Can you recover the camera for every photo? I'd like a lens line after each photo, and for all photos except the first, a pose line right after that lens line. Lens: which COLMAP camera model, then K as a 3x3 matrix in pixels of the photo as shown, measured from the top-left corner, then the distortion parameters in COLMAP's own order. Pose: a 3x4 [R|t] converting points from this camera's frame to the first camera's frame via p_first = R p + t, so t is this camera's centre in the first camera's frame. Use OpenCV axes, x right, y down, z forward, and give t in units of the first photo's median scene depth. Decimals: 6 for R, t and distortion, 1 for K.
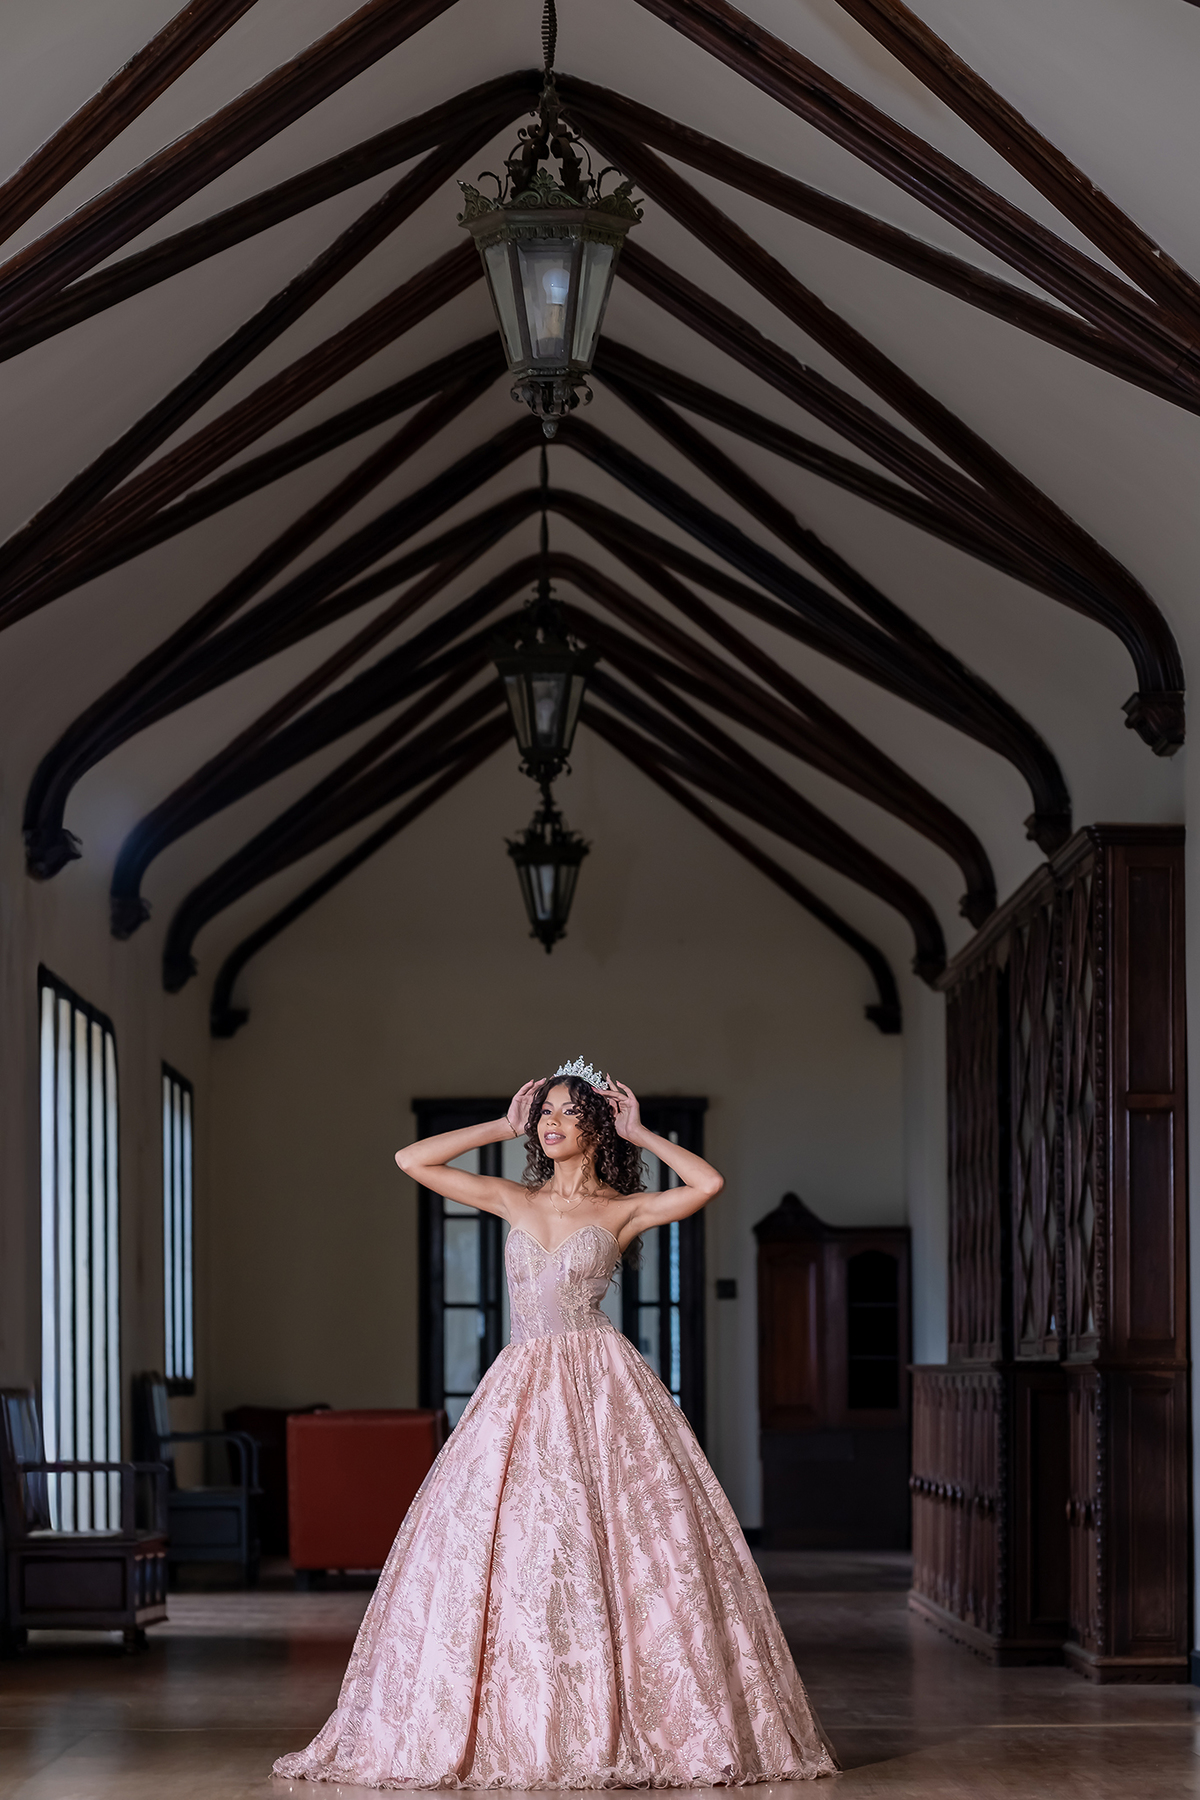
lens RADIAL K [[5866.2, 0, 601.0], [0, 5866.2, 900.1], [0, 0, 1]] dist [0.155415, 0.000000]
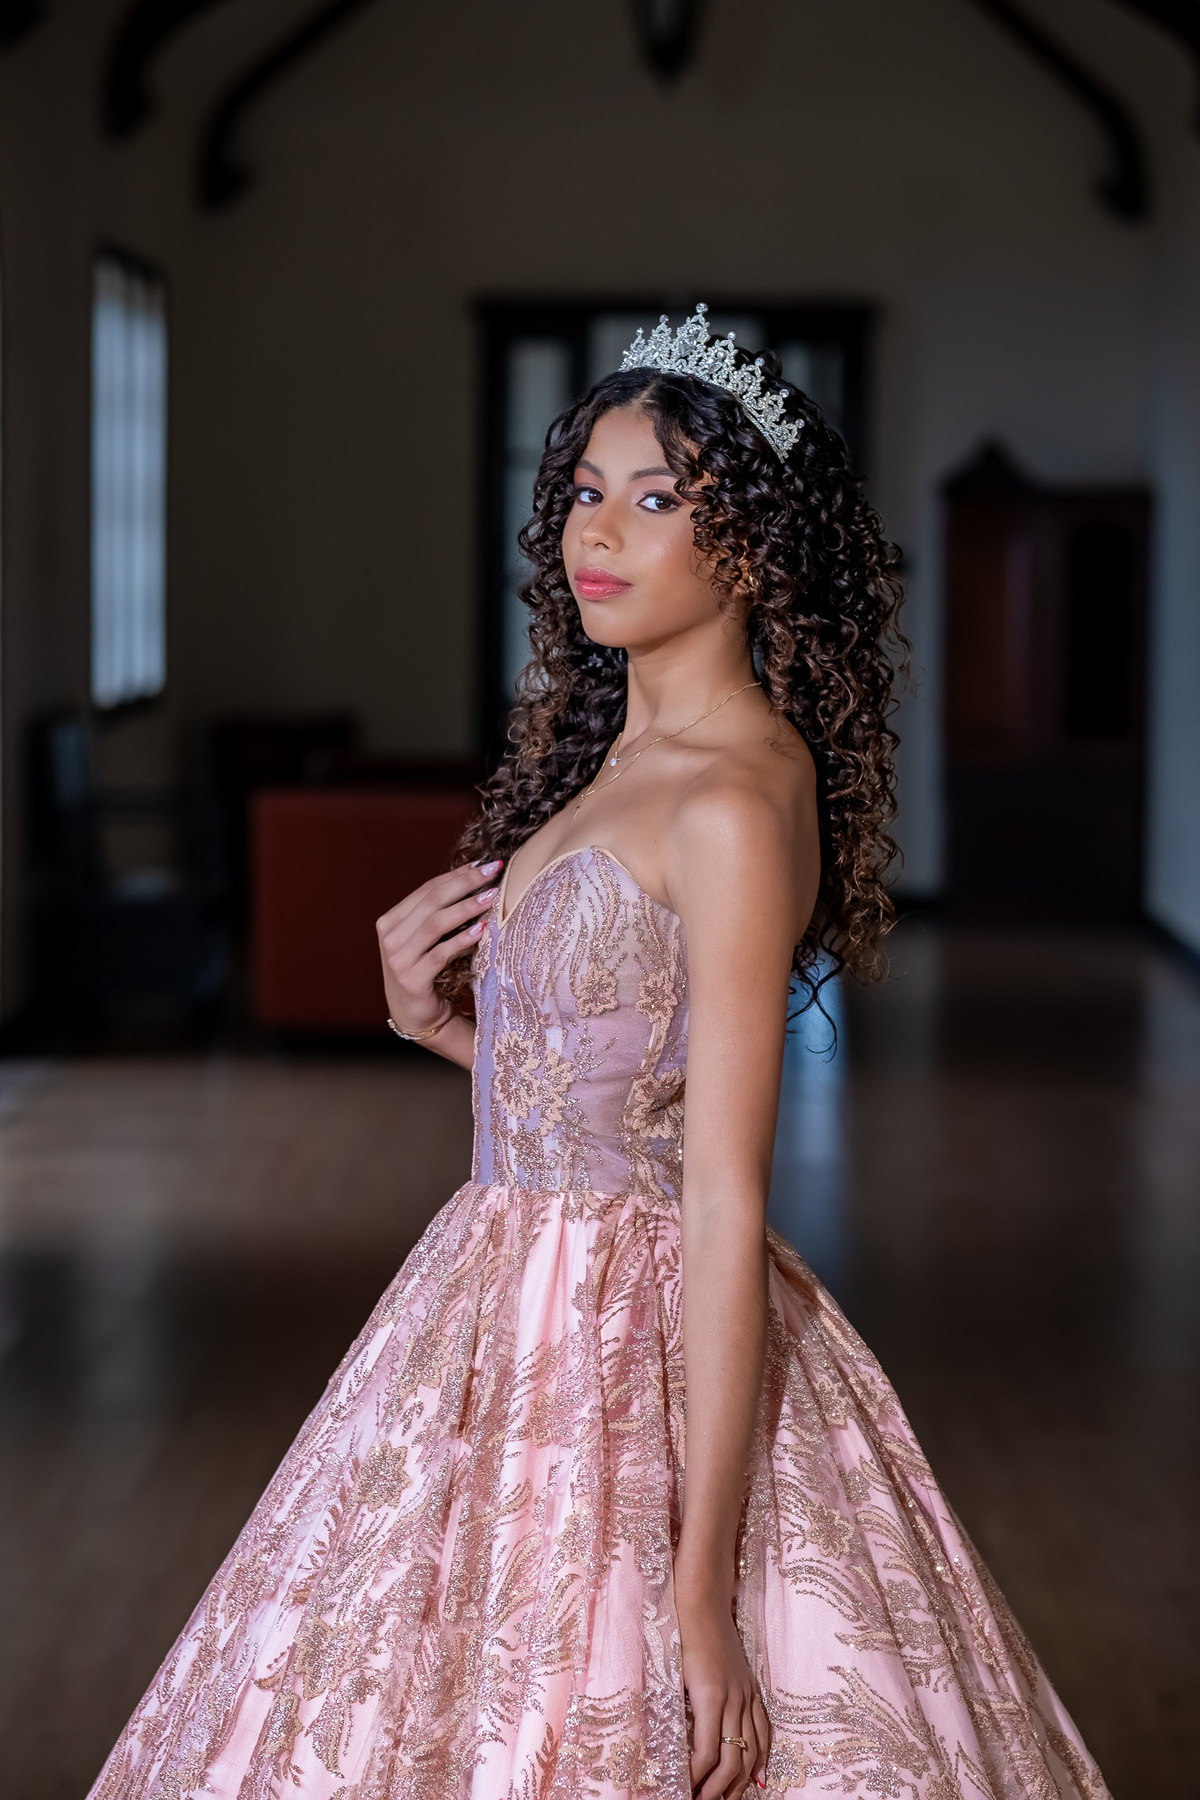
lens RADIAL K [[5866.2, 0, 598.3], [0, 5866.2, 900.8], [0, 0, 1]] dist [0.155415, 0.000000]
pose [[0.999604, 0.021778, -0.017797, -0.002637], [-0.019049, 0.989793, 0.141236, 0.013416], [0.020691, -0.140841, 0.989816, 0.683958]]
